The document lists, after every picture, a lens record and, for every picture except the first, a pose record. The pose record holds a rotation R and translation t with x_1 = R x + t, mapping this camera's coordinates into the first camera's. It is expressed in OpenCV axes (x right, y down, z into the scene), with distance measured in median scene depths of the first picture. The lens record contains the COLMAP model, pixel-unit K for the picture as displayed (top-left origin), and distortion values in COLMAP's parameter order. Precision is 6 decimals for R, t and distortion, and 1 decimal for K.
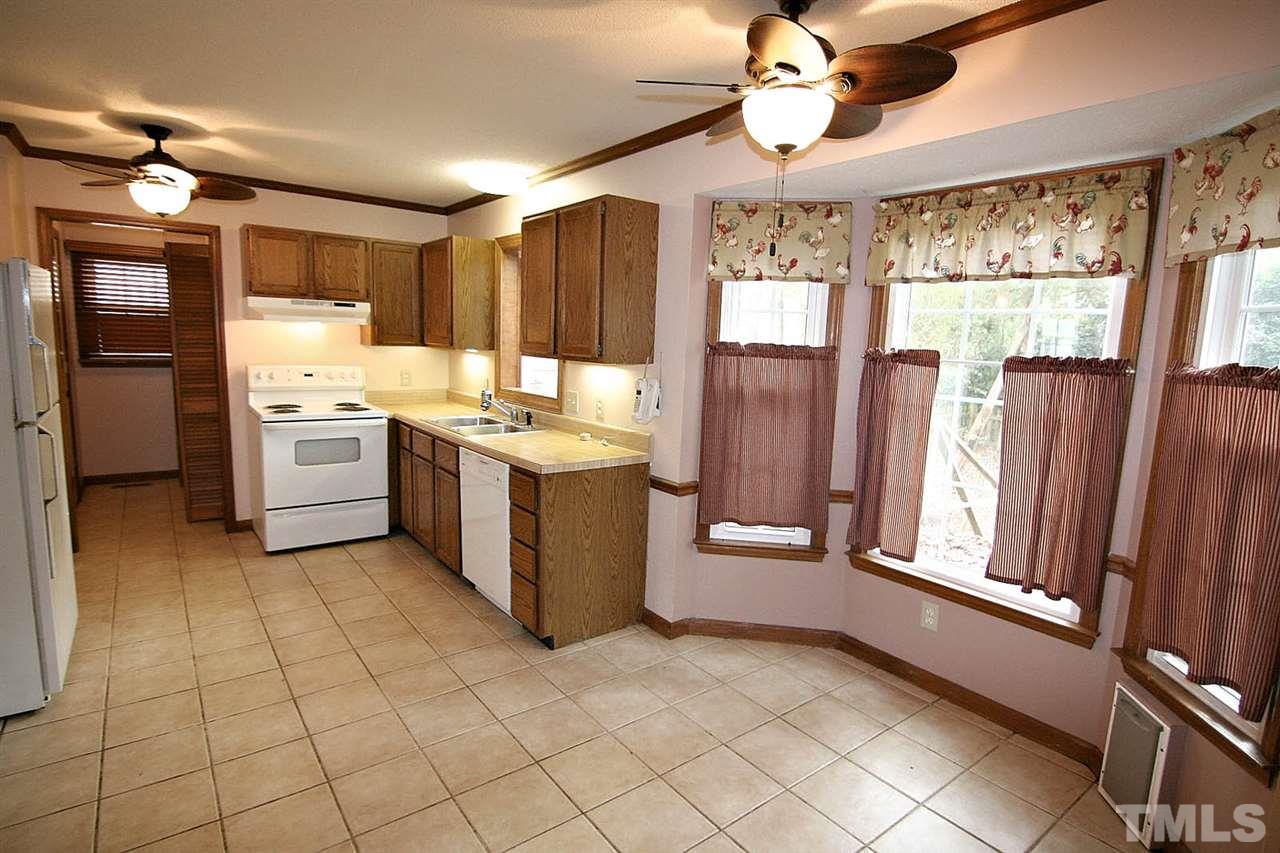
lens RADIAL K [[655.1, 0, 640.0], [0, 655.1, 426.5], [0, 0, 1]] dist [-0.002605, -0.001625]
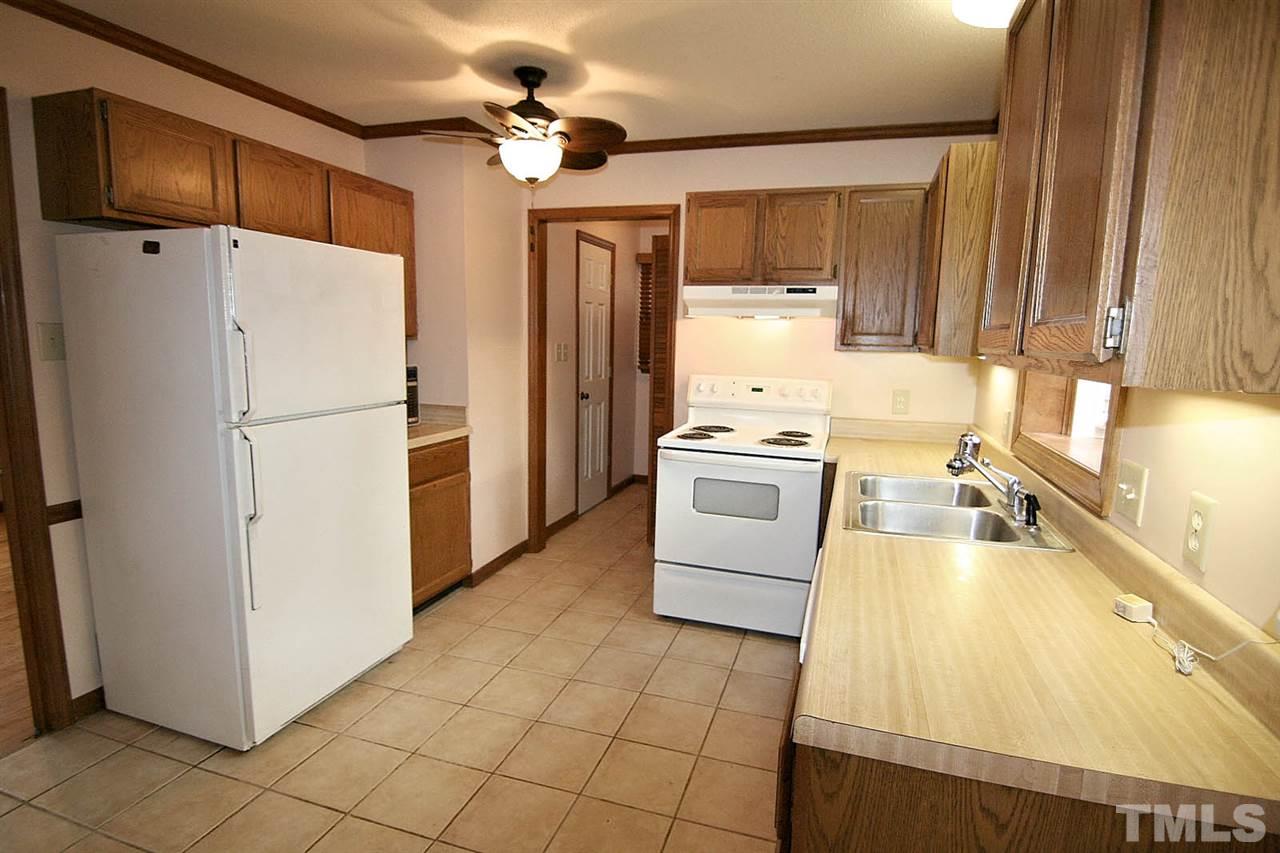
lens RADIAL K [[655.1, 0, 642.8], [0, 655.1, 435.5], [0, 0, 1]] dist [0.001717, -0.000124]
pose [[0.575873, 0.102035, -0.811147, 0.042596], [-0.114965, 0.992429, 0.043219, -0.068449], [0.809416, 0.068365, 0.583243, 0.719914]]
